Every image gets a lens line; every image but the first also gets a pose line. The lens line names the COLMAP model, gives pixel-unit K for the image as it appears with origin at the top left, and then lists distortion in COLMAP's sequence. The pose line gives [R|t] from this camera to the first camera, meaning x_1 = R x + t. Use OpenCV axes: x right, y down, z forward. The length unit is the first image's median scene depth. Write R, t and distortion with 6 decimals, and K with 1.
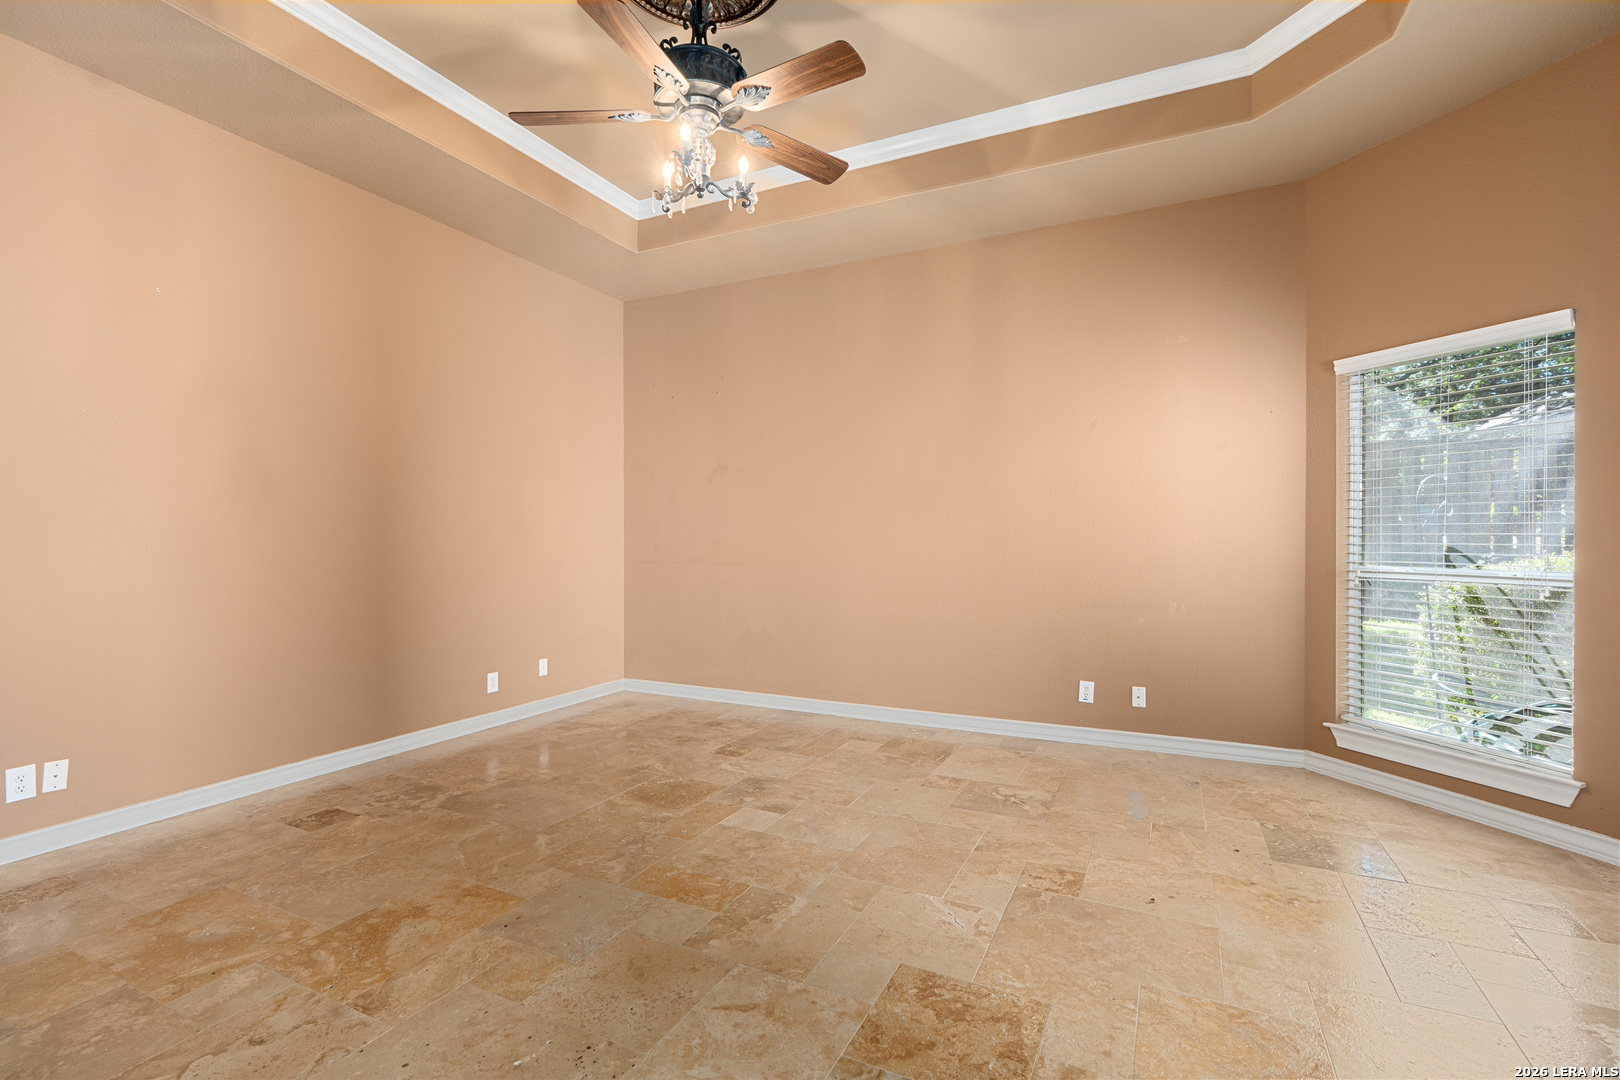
lens RADIAL K [[732.8, 0, 811.0], [0, 732.8, 526.3], [0, 0, 1]] dist [-0.005173, 0.001212]
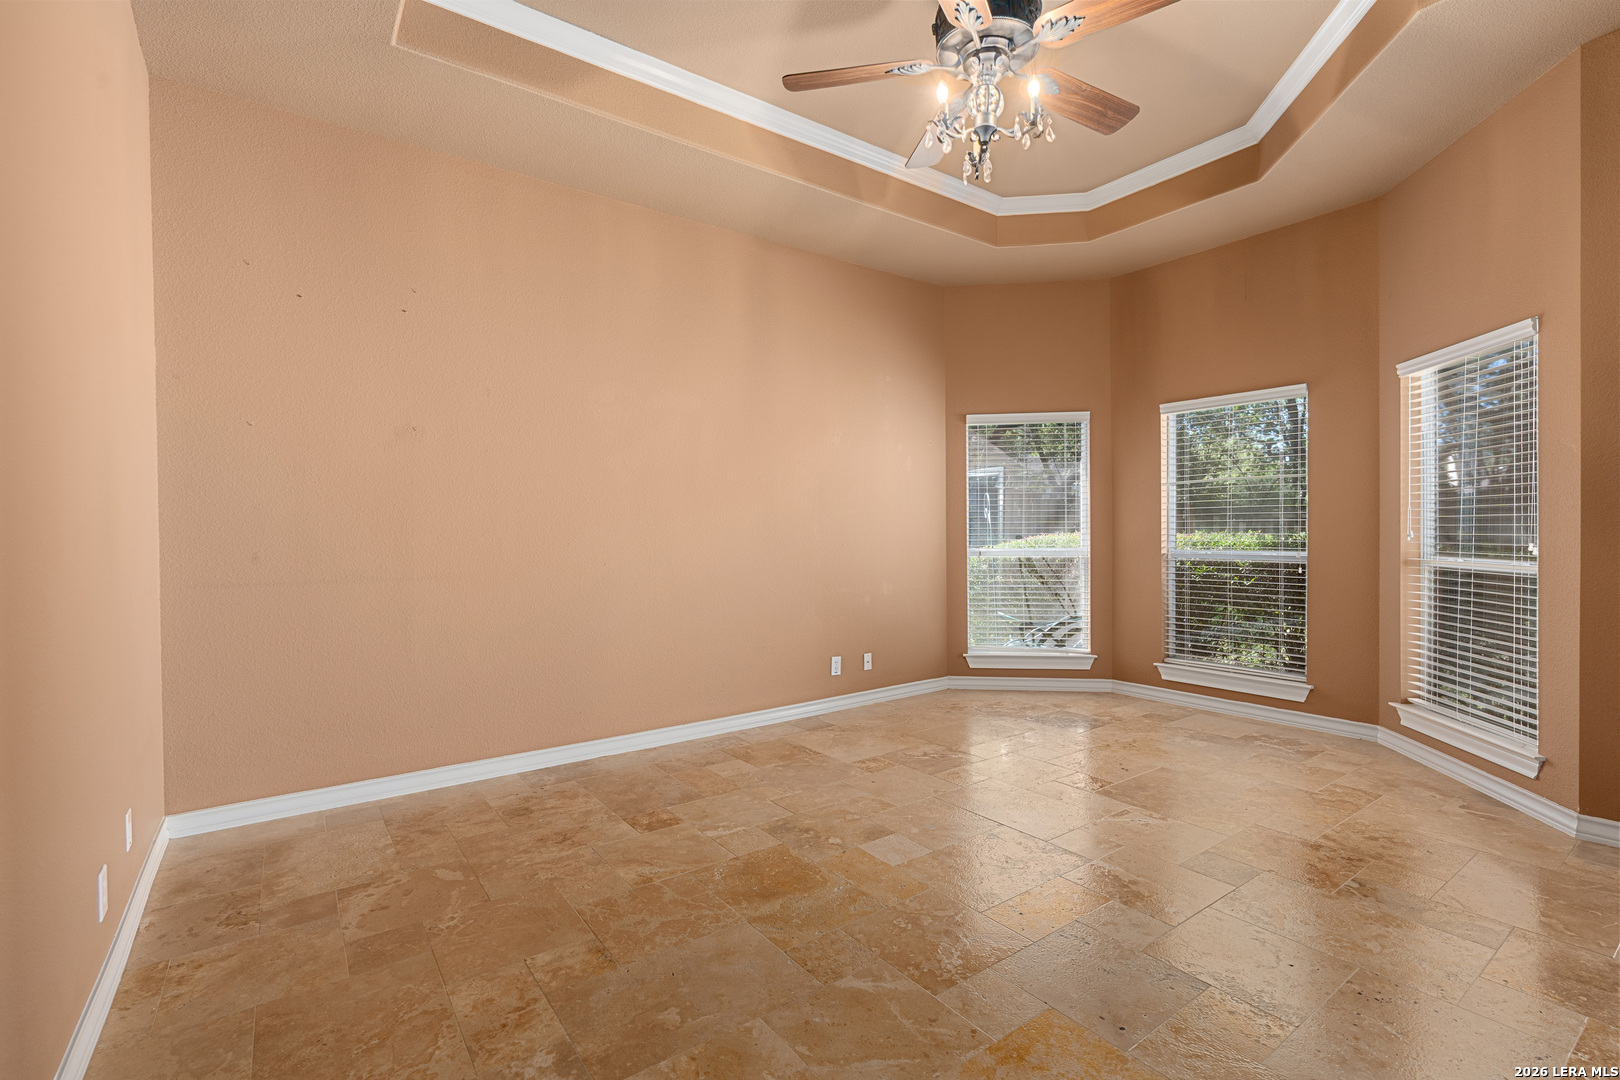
lens RADIAL K [[732.8, 0, 811.0], [0, 732.8, 526.3], [0, 0, 1]] dist [-0.005173, 0.001212]
pose [[0.462239, 0.002498, 0.886752, -0.795566], [-0.001642, 0.999997, -0.001961, 0.008489], [-0.886754, -0.000549, 0.462241, 0.588924]]
